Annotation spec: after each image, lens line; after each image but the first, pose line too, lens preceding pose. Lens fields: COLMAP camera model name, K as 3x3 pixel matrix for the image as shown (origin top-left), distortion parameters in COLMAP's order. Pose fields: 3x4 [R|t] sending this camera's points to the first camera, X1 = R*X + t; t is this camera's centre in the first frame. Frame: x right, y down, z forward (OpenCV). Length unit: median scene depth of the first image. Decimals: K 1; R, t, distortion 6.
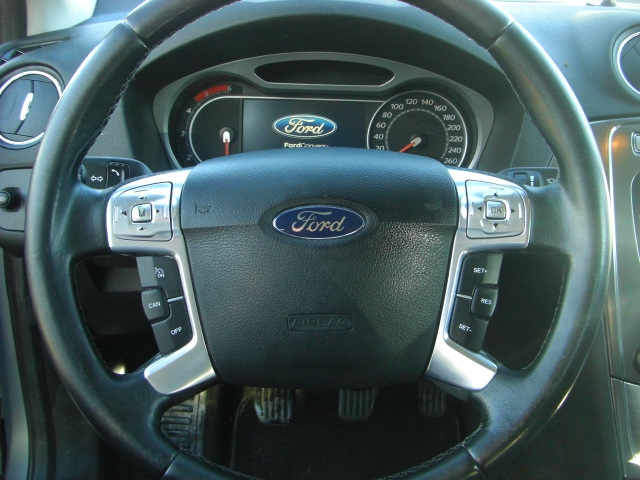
lens RADIAL K [[712.3, 0, 322.7], [0, 712.3, 186.1], [0, 0, 1]] dist [-0.167067, 0.094539]
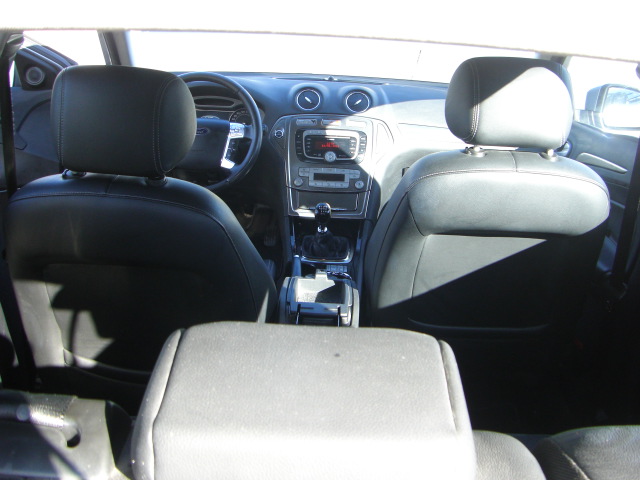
lens RADIAL K [[712.3, 0, 322.7], [0, 712.3, 186.1], [0, 0, 1]] dist [-0.167067, 0.094539]
pose [[0.999740, 0.022733, 0.001775, 0.483644], [-0.022557, 0.997387, -0.068626, 0.421518], [-0.003331, 0.068568, 0.997641, -2.146411]]
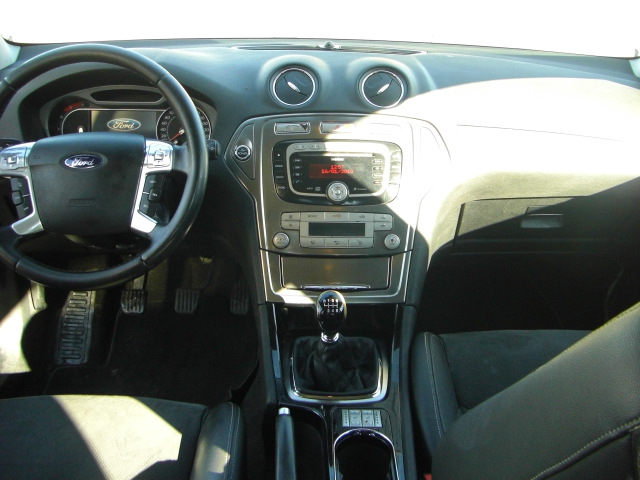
lens RADIAL K [[712.3, 0, 322.7], [0, 712.3, 186.1], [0, 0, 1]] dist [-0.167067, 0.094539]
pose [[0.999557, -0.011390, 0.027505, 0.439037], [0.011708, 0.999866, -0.011414, 0.101451], [-0.027372, 0.011731, 0.999556, -0.822140]]
